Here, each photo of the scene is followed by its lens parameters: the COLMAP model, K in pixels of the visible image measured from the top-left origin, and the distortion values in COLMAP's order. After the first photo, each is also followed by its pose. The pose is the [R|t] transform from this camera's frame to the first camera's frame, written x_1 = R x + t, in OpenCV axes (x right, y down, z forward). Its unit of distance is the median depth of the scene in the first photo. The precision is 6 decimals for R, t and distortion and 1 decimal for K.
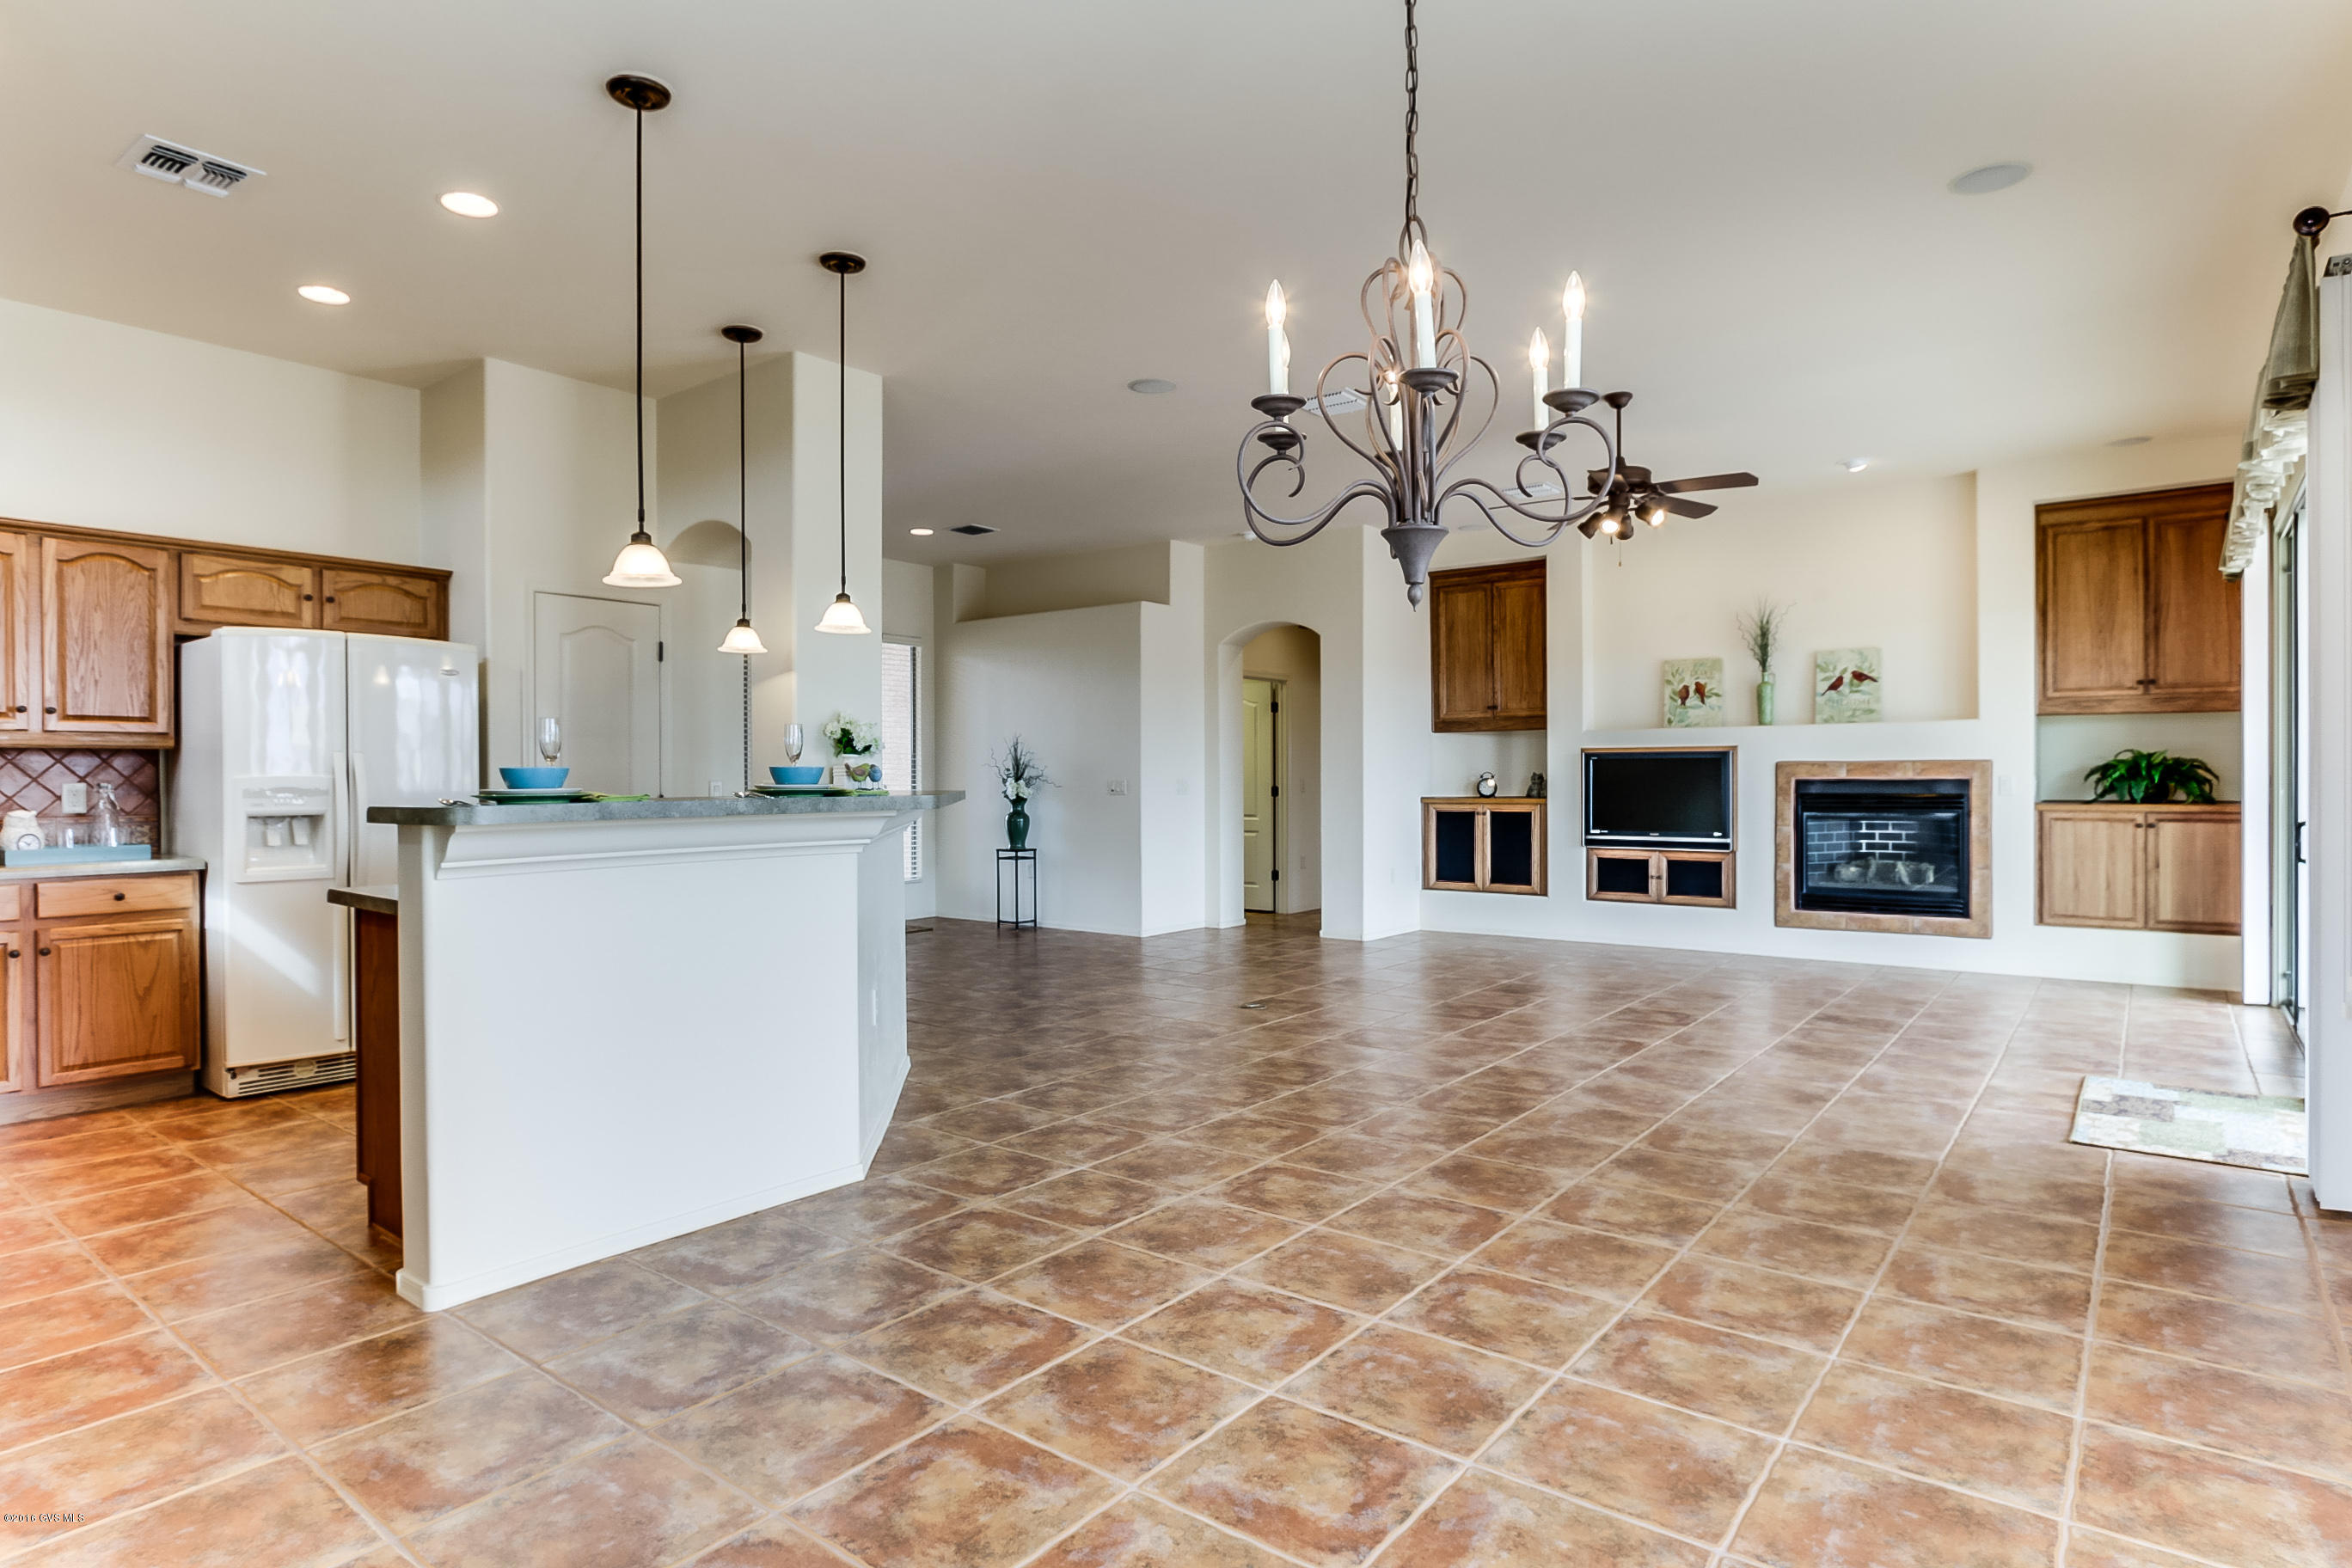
lens RADIAL K [[1256.3, 0, 1174.8], [0, 1256.3, 792.0], [0, 0, 1]] dist [-0.005025, -0.000870]
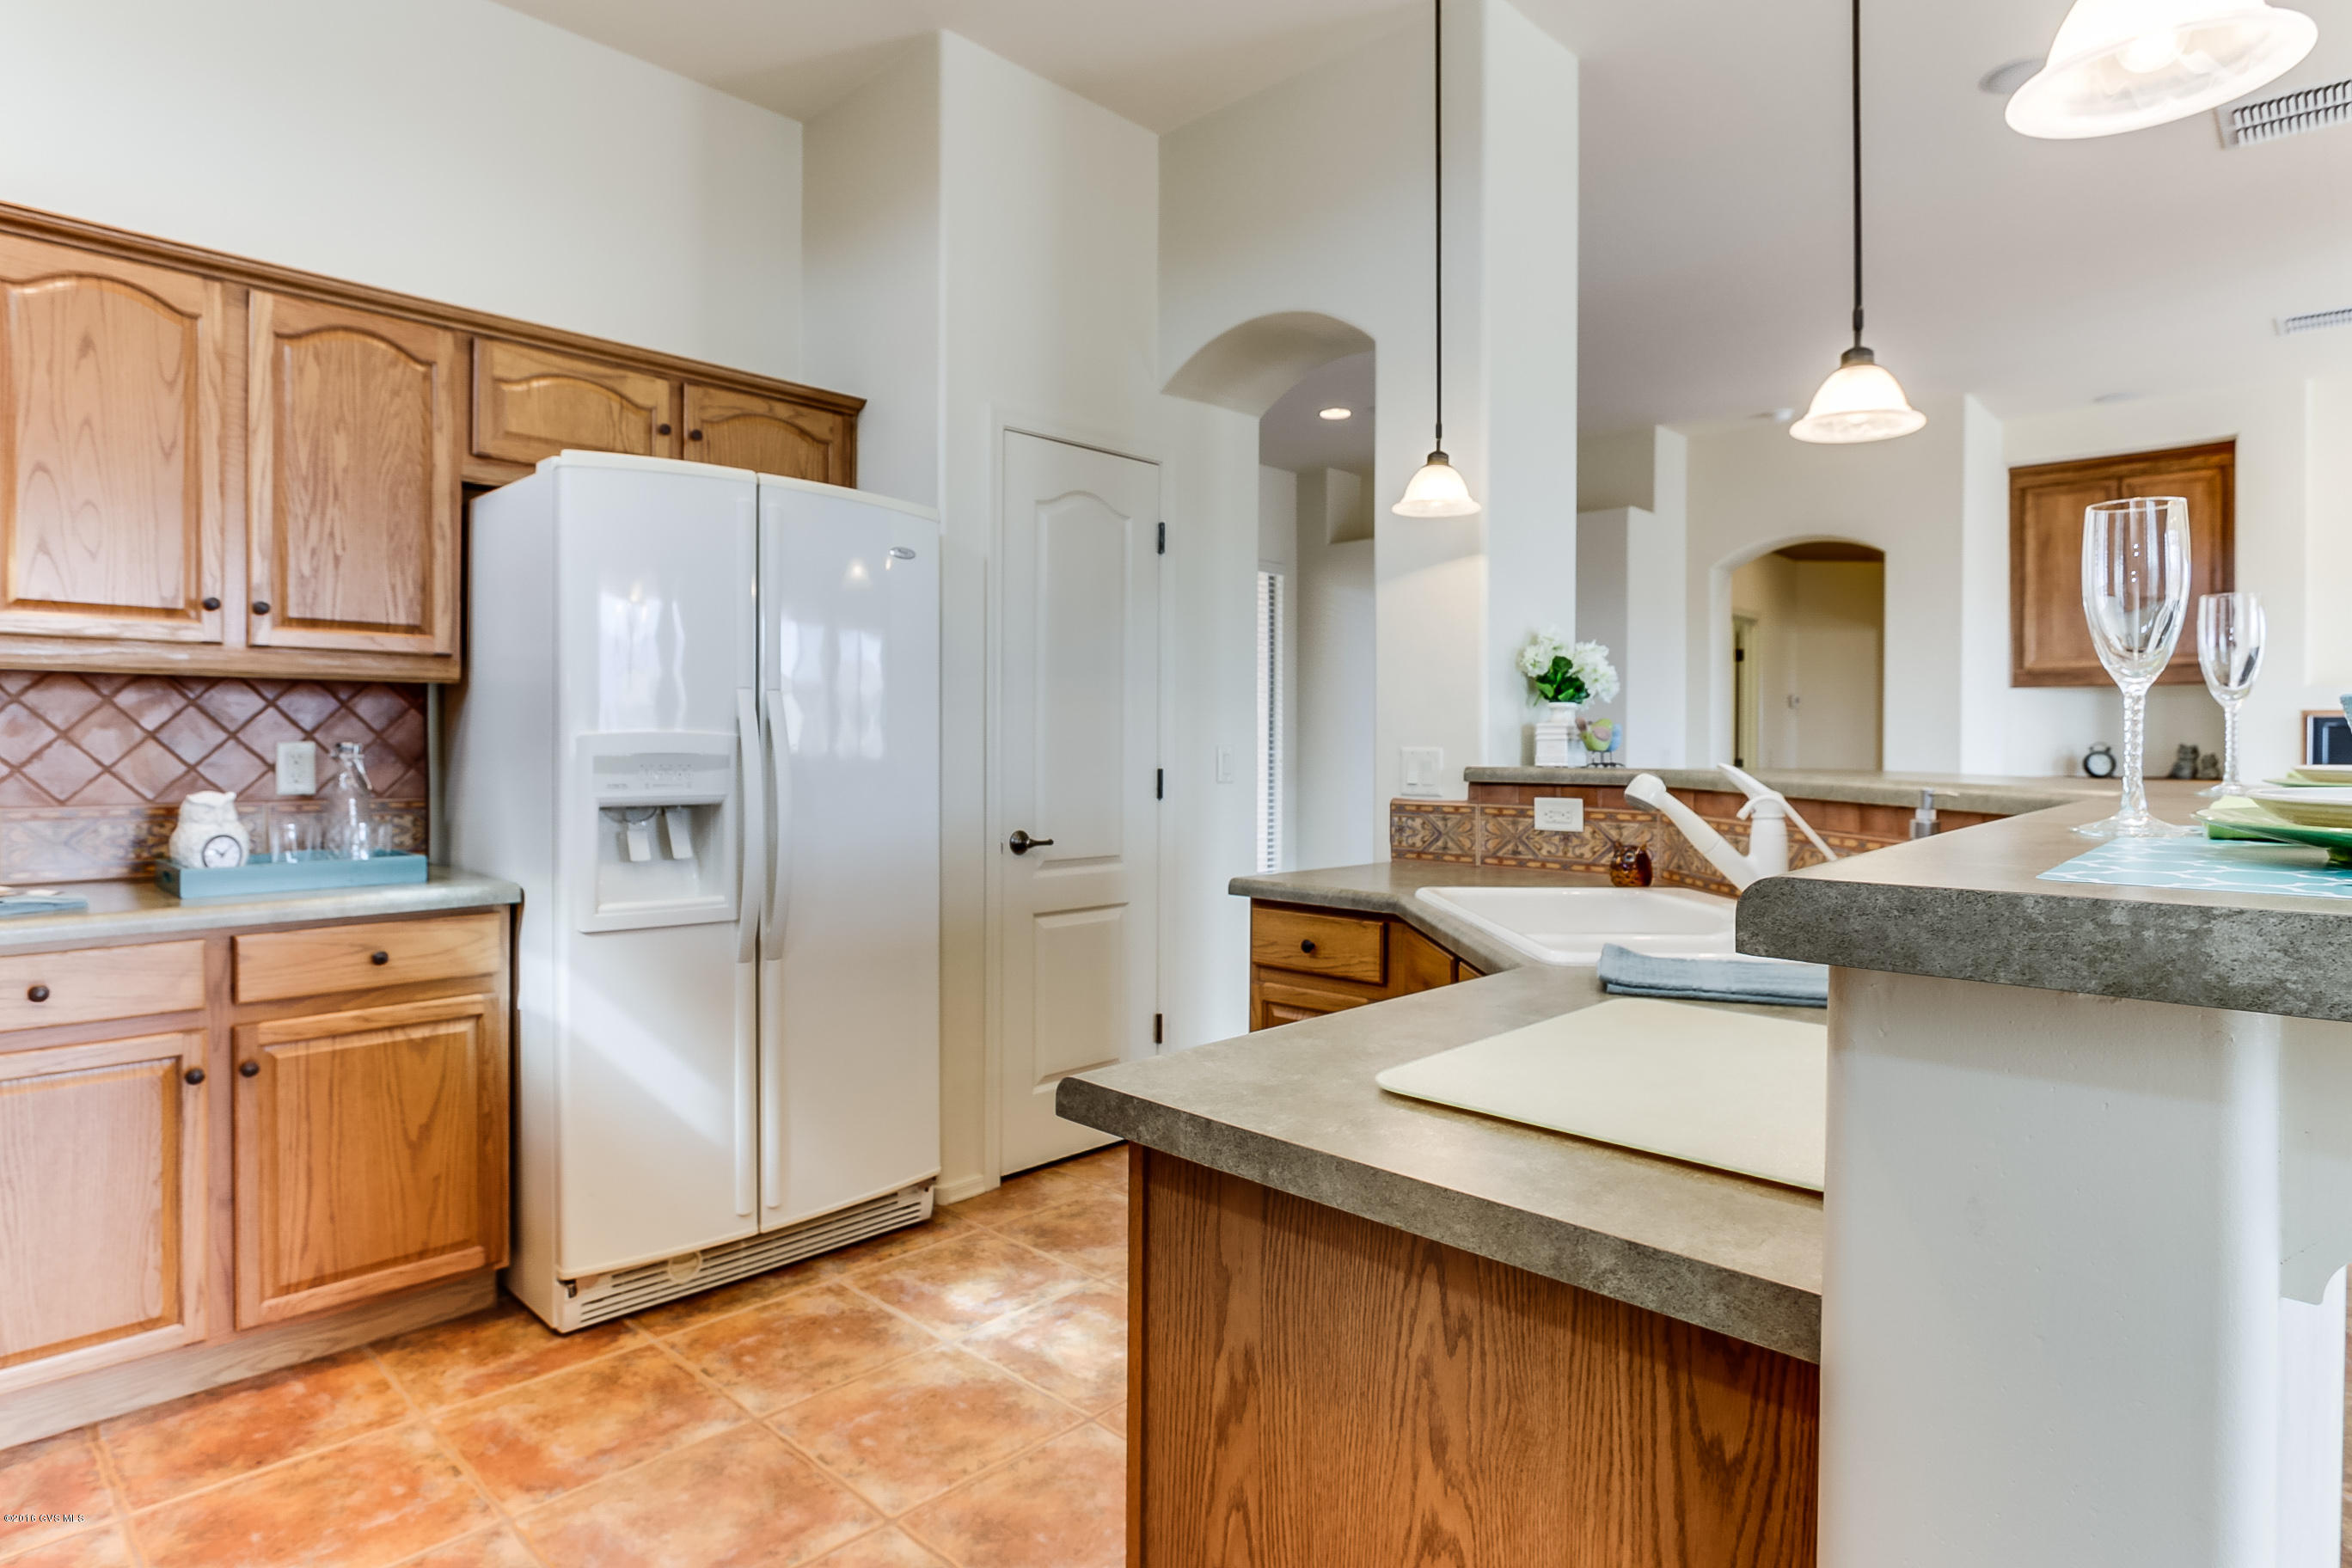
lens RADIAL K [[1256.3, 0, 1150.6], [0, 1256.3, 751.8], [0, 0, 1]] dist [-0.005025, -0.000870]
pose [[0.997227, 0.009677, -0.073794, -0.457770], [-0.010068, 0.999937, -0.004930, -0.004008], [0.073742, 0.005659, 0.997261, 0.471173]]
